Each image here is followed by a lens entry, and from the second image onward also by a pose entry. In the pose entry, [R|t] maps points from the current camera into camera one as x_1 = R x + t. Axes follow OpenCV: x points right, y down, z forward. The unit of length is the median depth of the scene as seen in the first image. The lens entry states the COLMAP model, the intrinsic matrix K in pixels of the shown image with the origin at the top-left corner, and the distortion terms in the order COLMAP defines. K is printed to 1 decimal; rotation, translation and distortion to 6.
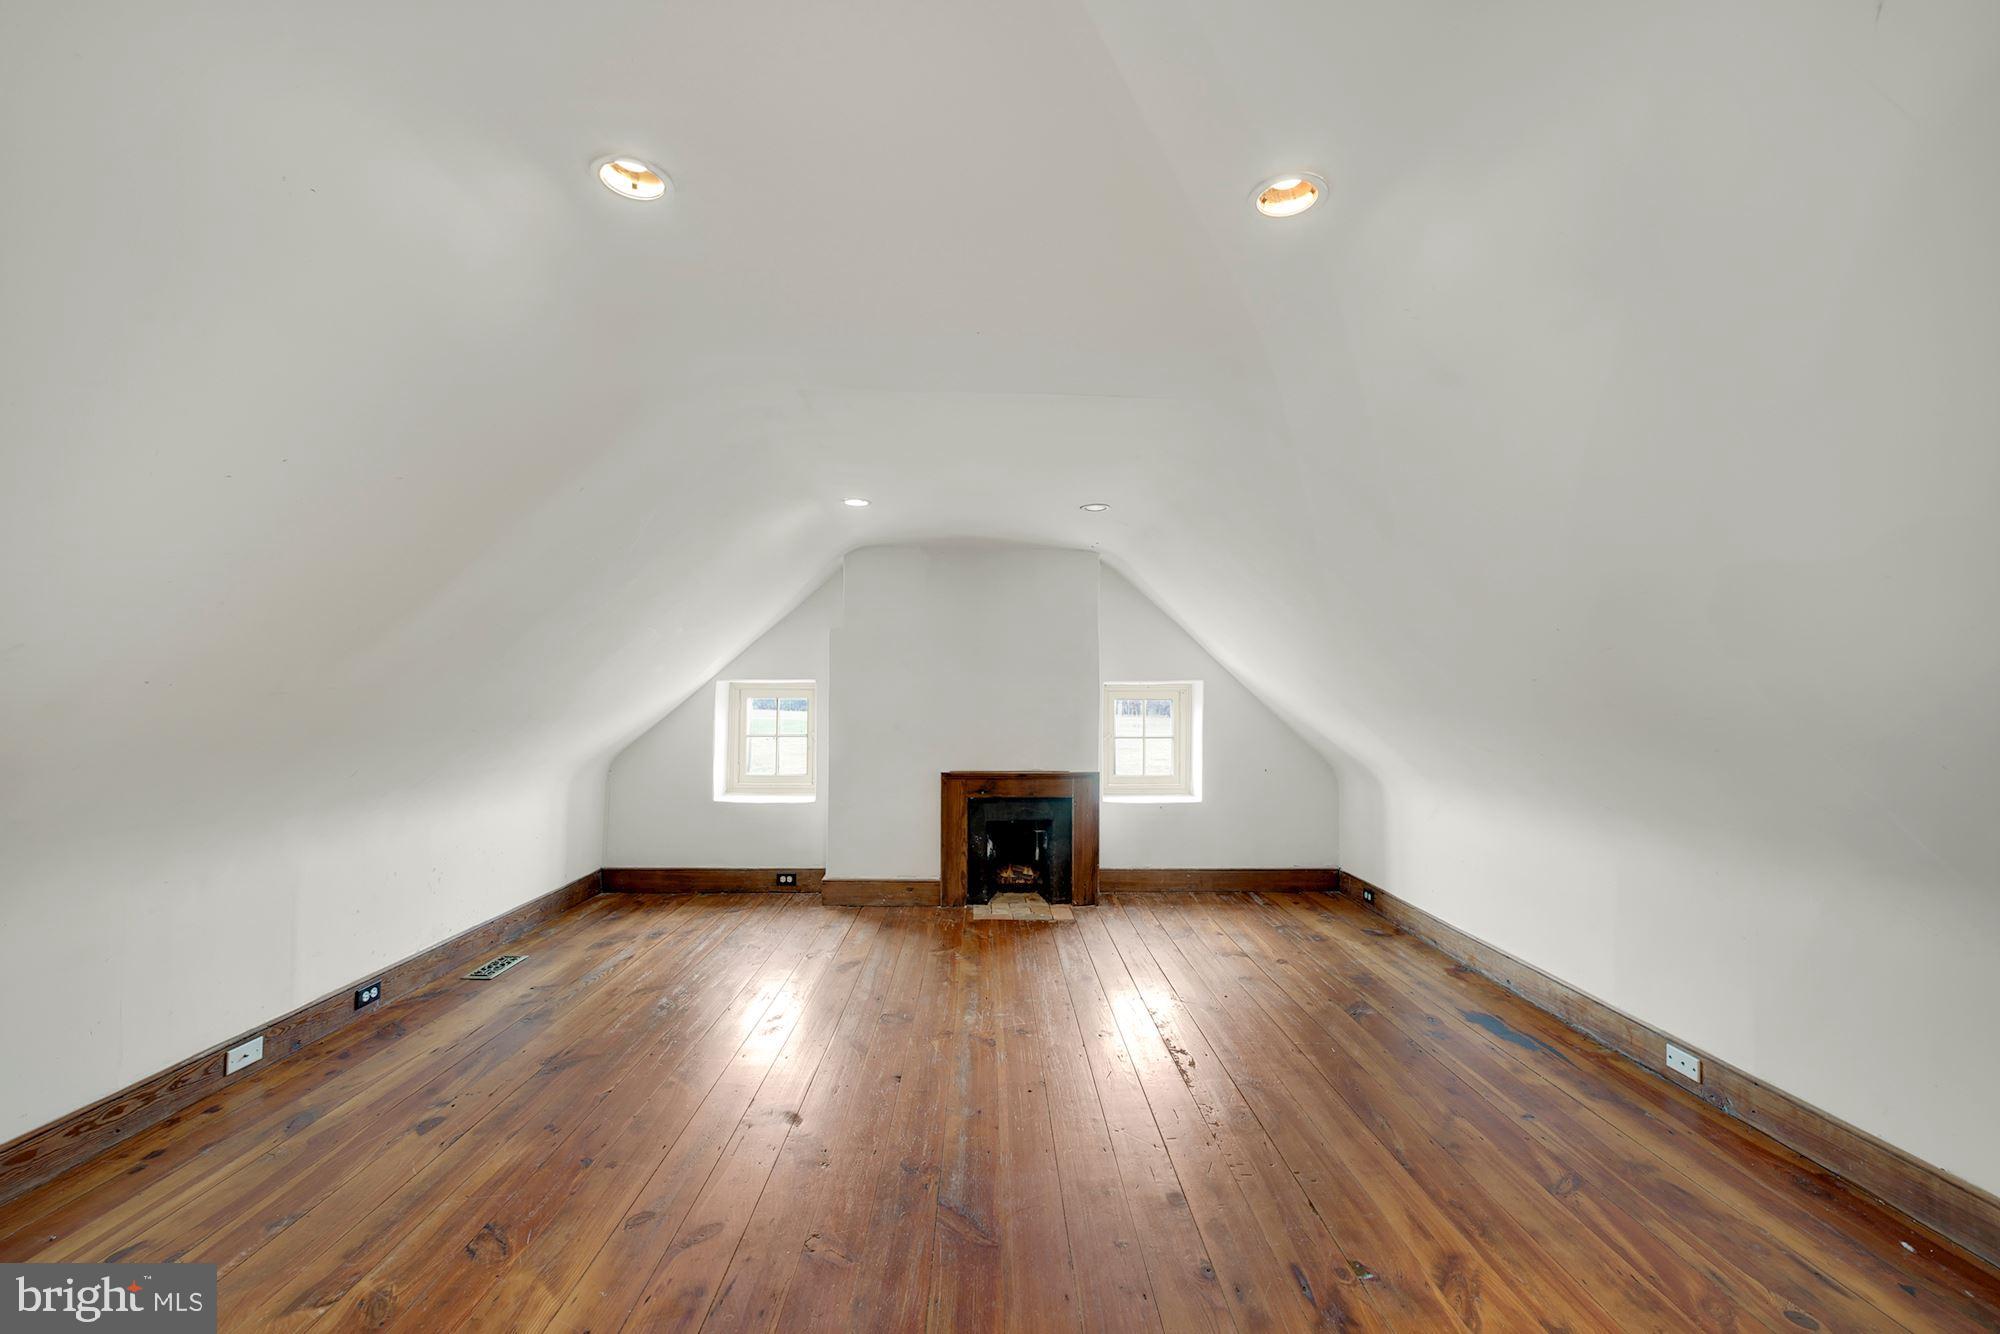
lens RADIAL K [[790.9, 0, 1013.3], [0, 790.9, 667.1], [0, 0, 1]] dist [-0.000985, 0.000152]
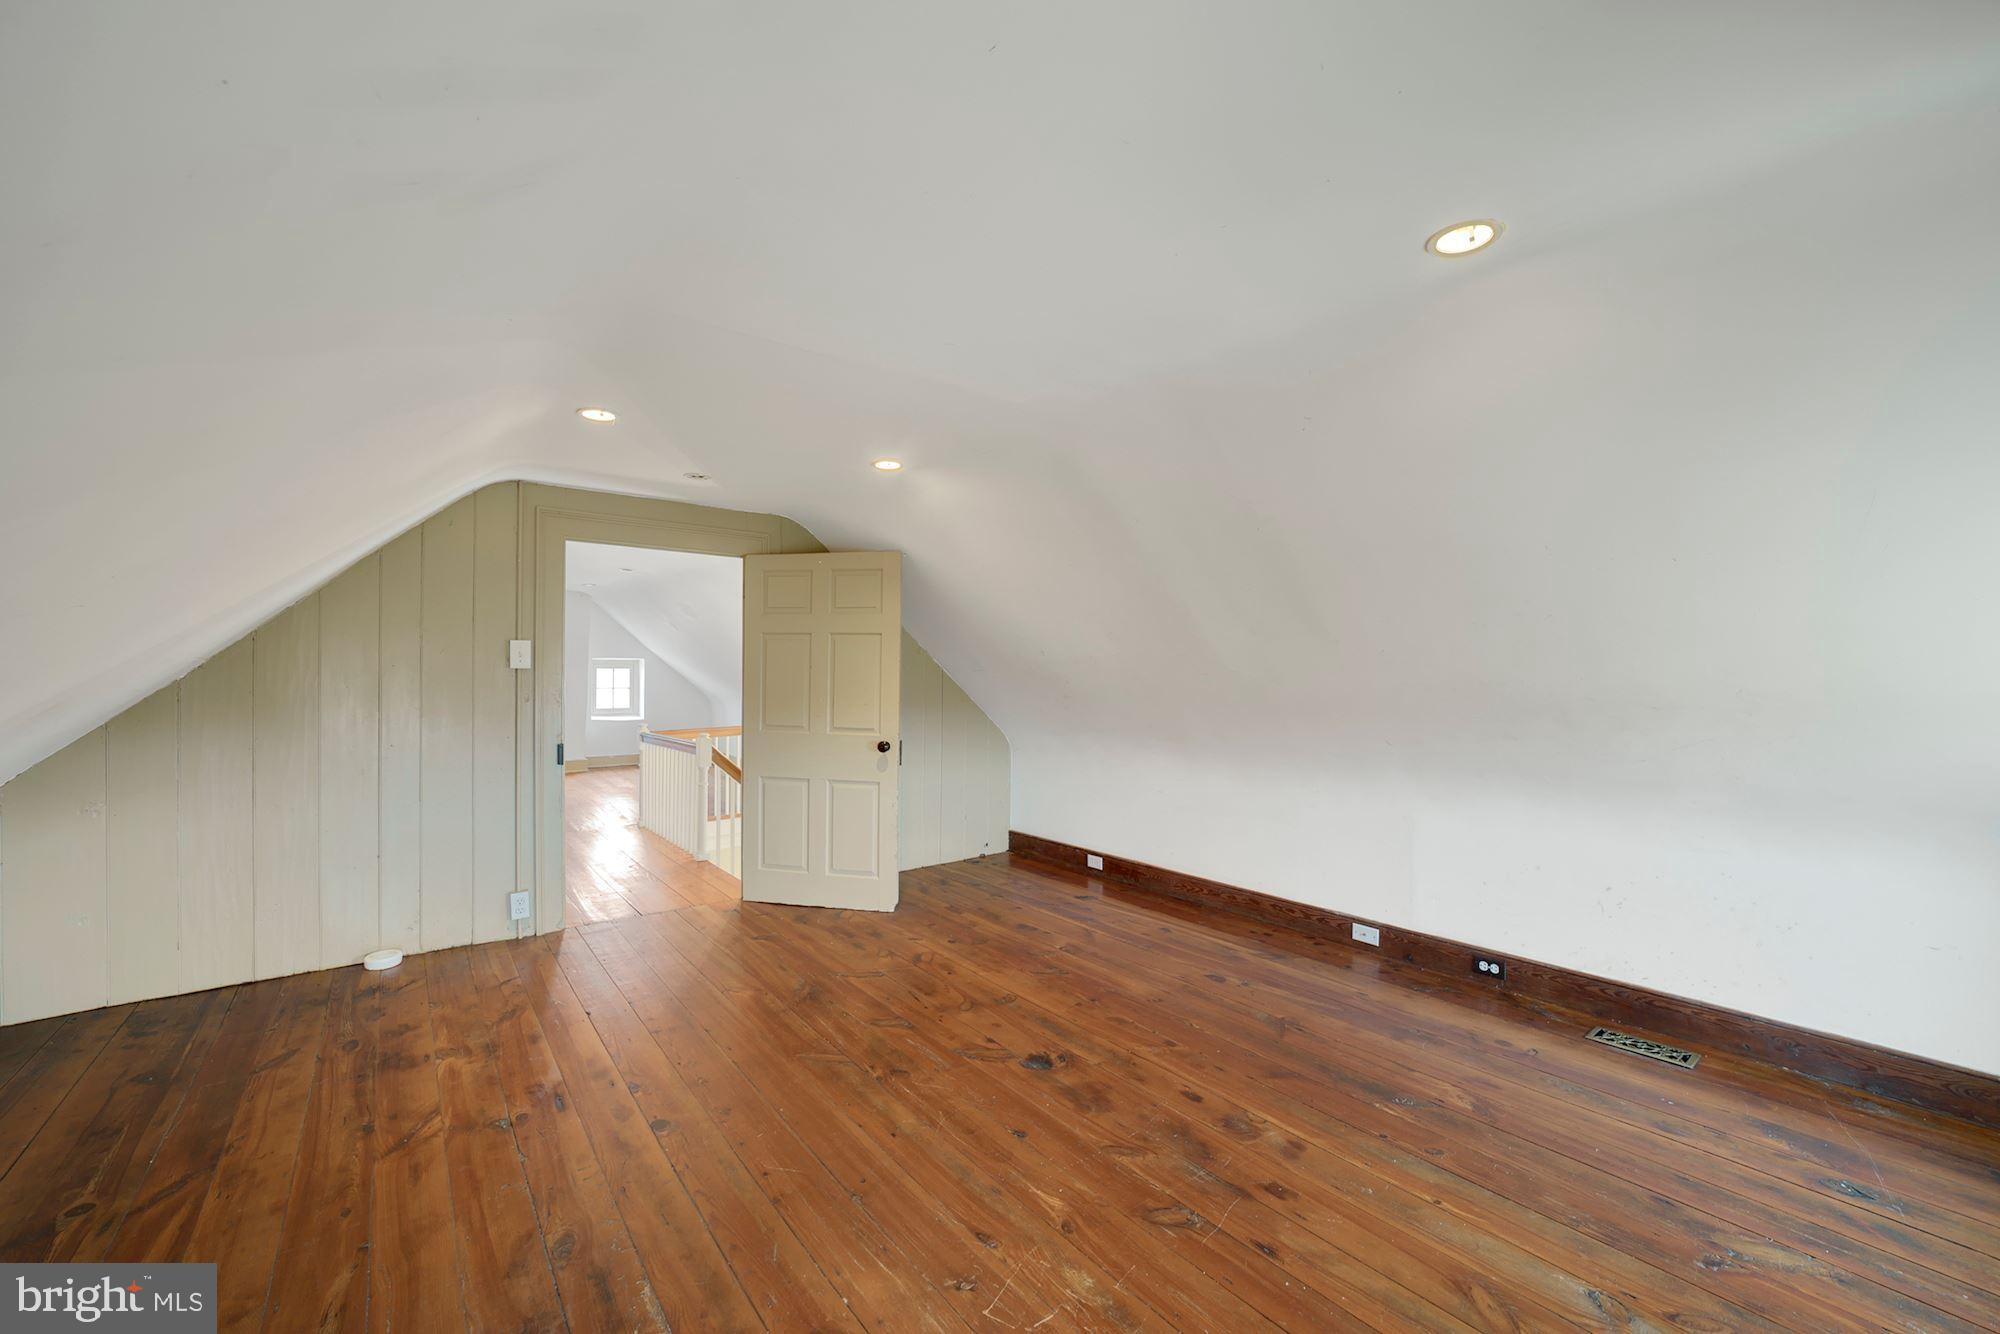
lens RADIAL K [[790.9, 0, 1013.3], [0, 790.9, 667.1], [0, 0, 1]] dist [-0.000985, 0.000152]
pose [[-0.805839, -0.011664, -0.592019, 0.419010], [0.016842, 0.998950, -0.042607, 0.069972], [0.591895, -0.044305, -0.804797, 1.975876]]
